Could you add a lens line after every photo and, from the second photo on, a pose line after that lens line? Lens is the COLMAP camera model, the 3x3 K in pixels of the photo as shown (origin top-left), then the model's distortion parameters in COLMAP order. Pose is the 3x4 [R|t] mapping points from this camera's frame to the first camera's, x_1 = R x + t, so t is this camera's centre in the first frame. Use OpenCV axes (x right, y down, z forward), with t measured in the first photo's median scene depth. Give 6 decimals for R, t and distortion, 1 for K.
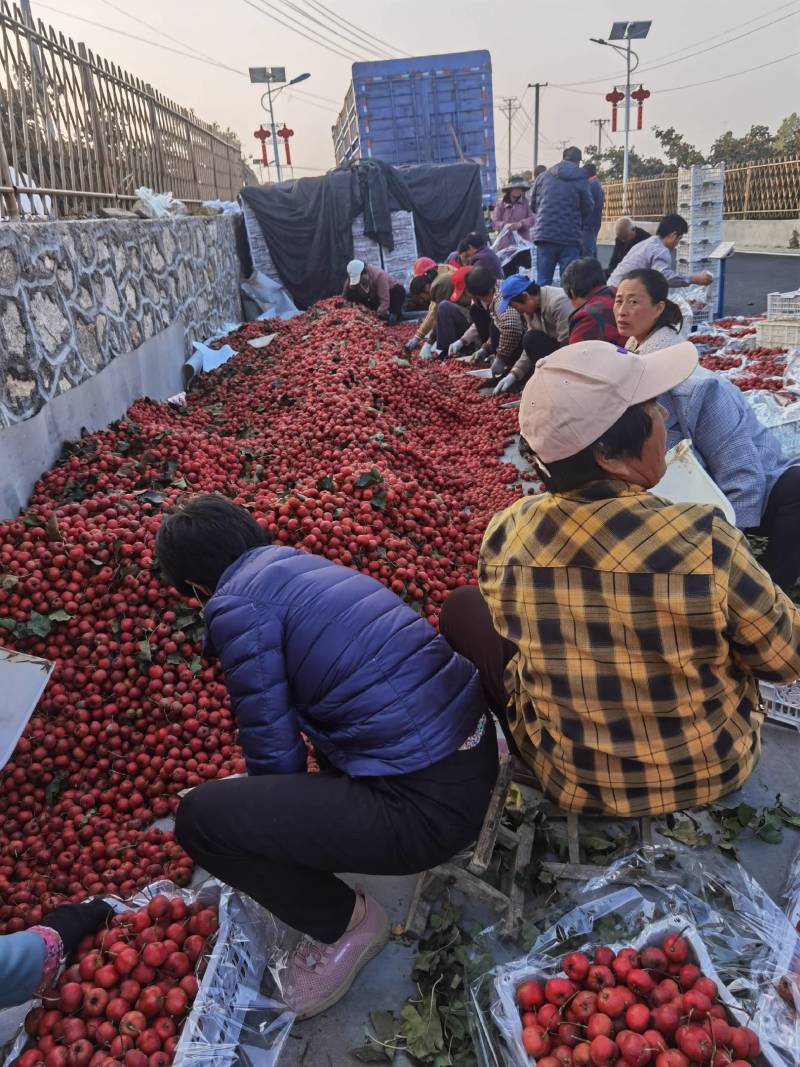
lens RADIAL K [[813.1, 0, 402.9], [0, 813.1, 528.0], [0, 0, 1]] dist [-0.055493, 0.005629]
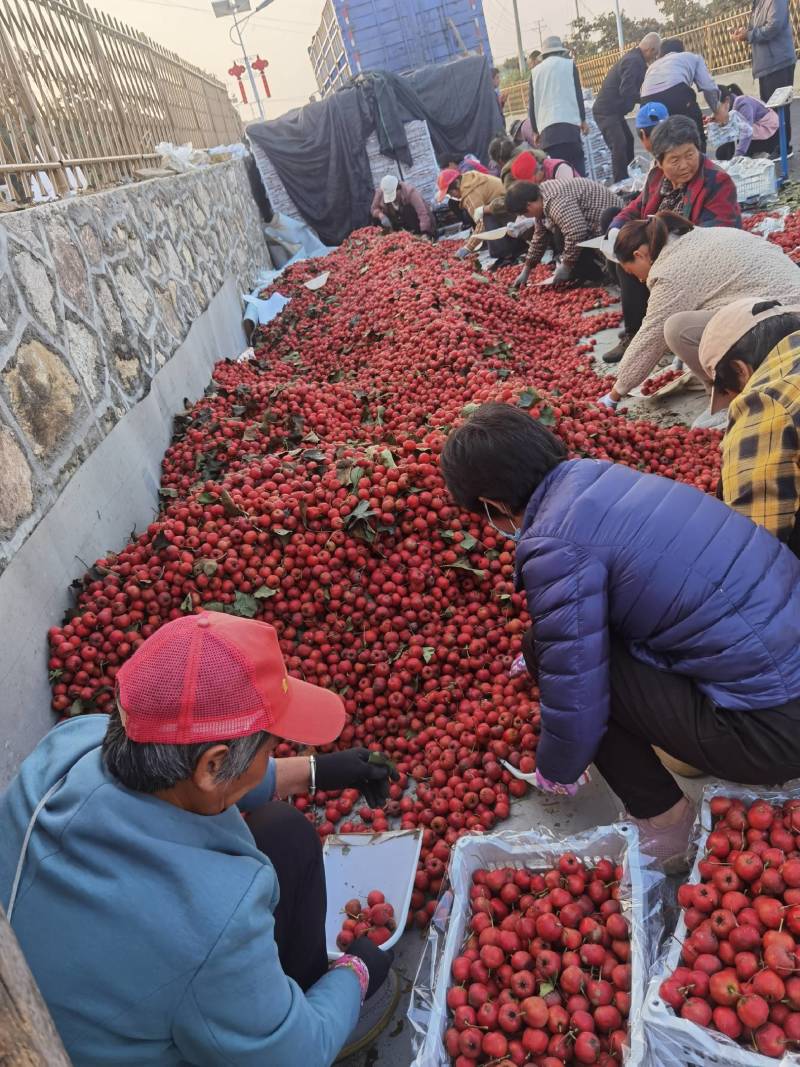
lens RADIAL K [[813.1, 0, 395.1], [0, 813.1, 536.4], [0, 0, 1]] dist [-0.055493, 0.005629]
pose [[0.985195, -0.160125, -0.061246, -0.096853], [0.165363, 0.981834, 0.093045, -0.009573], [0.045235, -0.101795, 0.993776, 0.023321]]
